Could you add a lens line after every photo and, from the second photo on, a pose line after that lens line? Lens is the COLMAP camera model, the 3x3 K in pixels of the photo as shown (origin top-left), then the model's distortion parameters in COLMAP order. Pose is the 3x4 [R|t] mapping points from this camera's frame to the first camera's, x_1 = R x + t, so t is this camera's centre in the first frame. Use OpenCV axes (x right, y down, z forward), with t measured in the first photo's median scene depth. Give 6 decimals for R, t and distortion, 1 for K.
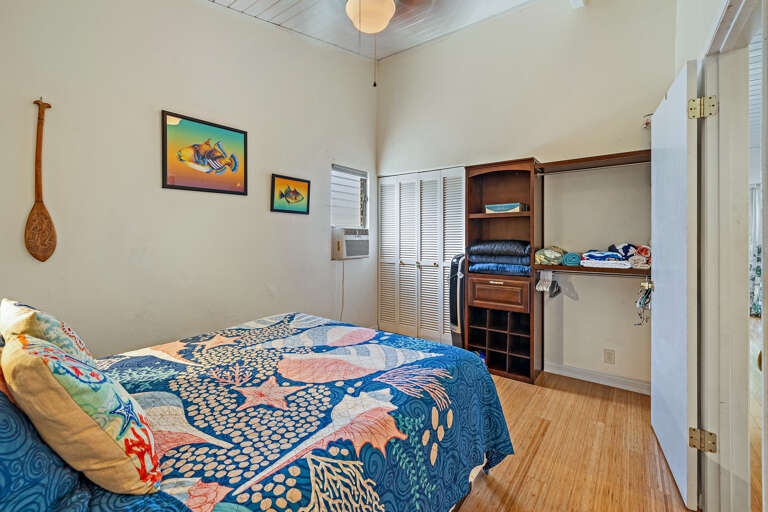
lens RADIAL K [[326.4, 0, 380.8], [0, 326.4, 234.7], [0, 0, 1]] dist [-0.006205, 0.000437]
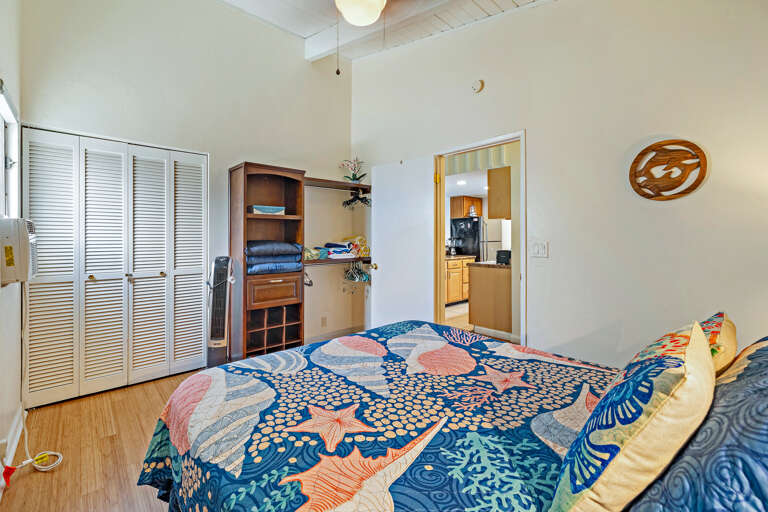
lens RADIAL K [[326.4, 0, 371.7], [0, 326.4, 239.1], [0, 0, 1]] dist [-0.006205, 0.000437]
pose [[0.208736, -0.003783, 0.977965, -1.342785], [-0.008039, 0.999952, 0.005584, 0.007163], [-0.977939, -0.009027, 0.208696, 1.062456]]
